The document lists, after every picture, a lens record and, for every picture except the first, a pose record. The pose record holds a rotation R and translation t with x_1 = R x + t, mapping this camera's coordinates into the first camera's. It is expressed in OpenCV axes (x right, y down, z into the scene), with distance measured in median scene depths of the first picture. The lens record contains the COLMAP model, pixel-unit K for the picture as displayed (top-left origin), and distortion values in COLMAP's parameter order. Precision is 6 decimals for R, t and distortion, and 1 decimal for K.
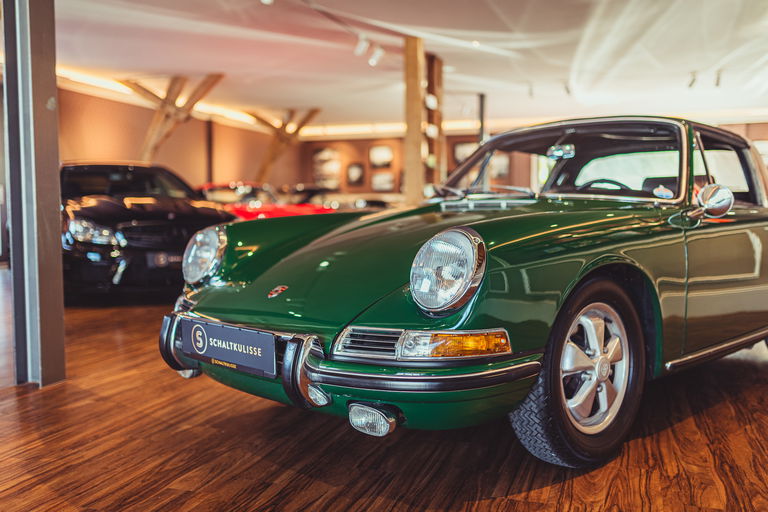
lens RADIAL K [[728.5, 0, 384.0], [0, 728.5, 256.0], [0, 0, 1]] dist [0.002523, 0.002841]
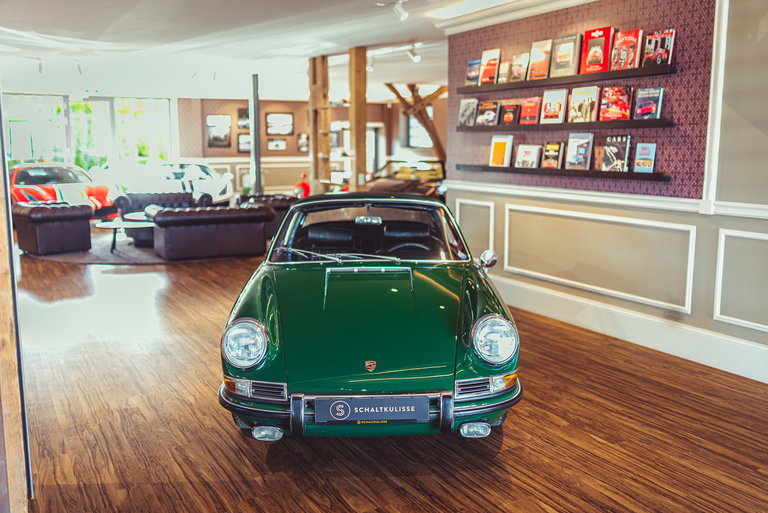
lens RADIAL K [[729.2, 0, 384.0], [0, 729.2, 256.5], [0, 0, 1]] dist [0.008780, -0.004120]
pose [[0.677765, -0.109073, 0.727144, -1.233039], [0.041886, 0.993058, 0.109919, -0.350656], [-0.734085, -0.044043, 0.677628, -0.032143]]
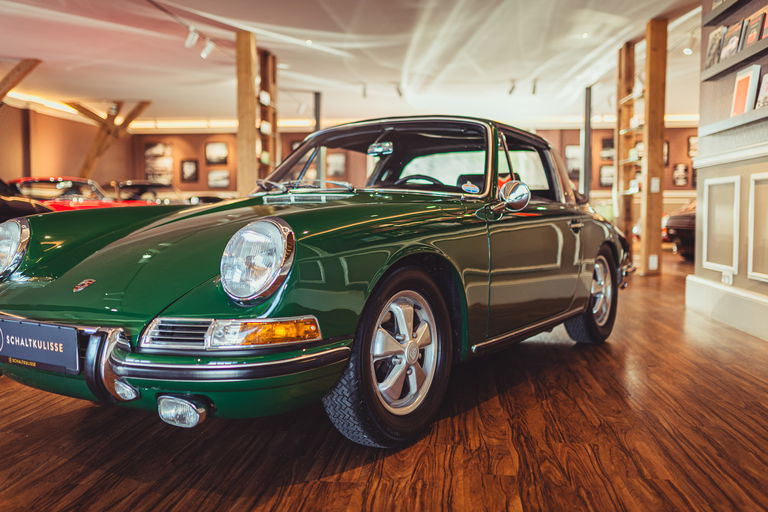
lens RADIAL K [[728.5, 0, 384.0], [0, 728.5, 256.0], [0, 0, 1]] dist [0.002523, 0.002841]
pose [[0.976642, -0.009083, 0.214680, 0.035466], [0.008741, 0.999959, 0.002540, 0.011511], [-0.214694, -0.000604, 0.976681, -0.023236]]
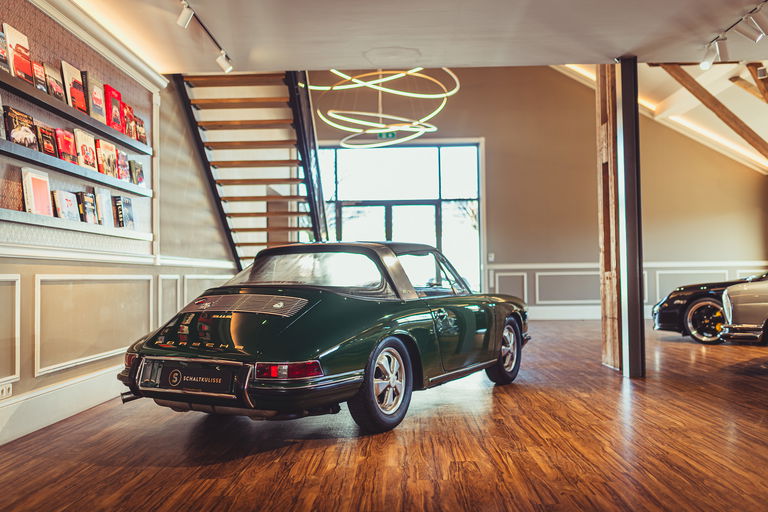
lens RADIAL K [[728.5, 0, 384.0], [0, 728.5, 256.0], [0, 0, 1]] dist [0.002523, 0.002841]
pose [[-0.955513, 0.002610, -0.294937, 1.151233], [-0.006250, 0.999557, 0.029095, -0.323596], [0.294882, 0.029644, -0.955074, 4.067488]]
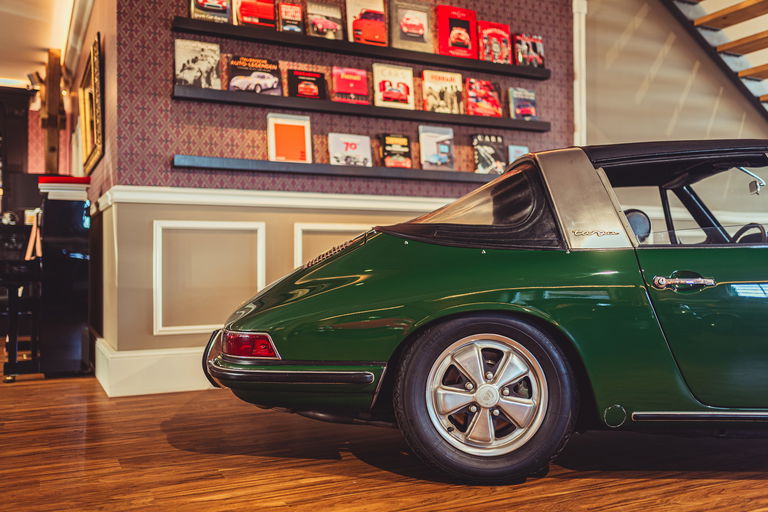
lens RADIAL K [[728.5, 0, 384.0], [0, 728.5, 256.0], [0, 0, 1]] dist [0.002523, 0.002841]
pose [[-0.703855, 0.002696, 0.710339, -0.131031], [0.046062, 0.998061, 0.041853, -0.186371], [-0.708849, 0.062178, -0.702614, 3.024981]]
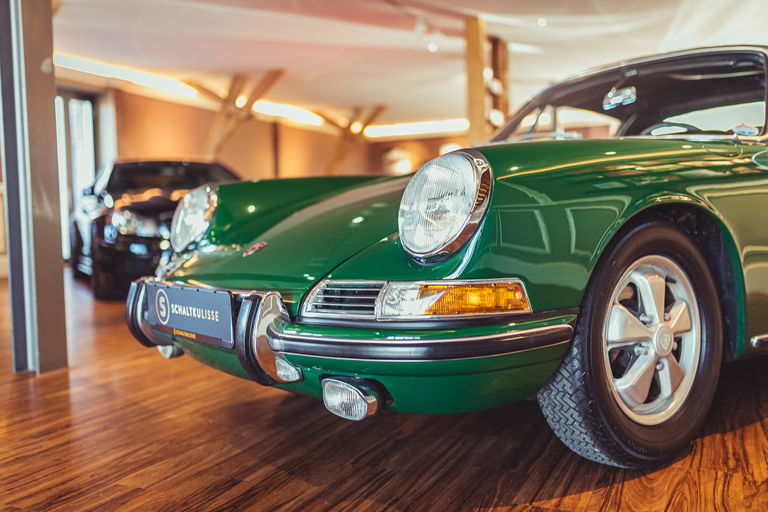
lens RADIAL K [[728.5, 0, 384.0], [0, 728.5, 256.0], [0, 0, 1]] dist [0.002523, 0.002841]
pose [[0.993837, -0.015640, -0.109746, 0.092854], [0.014481, 0.999831, -0.011349, 0.070252], [0.109905, 0.009690, 0.993895, 0.200189]]
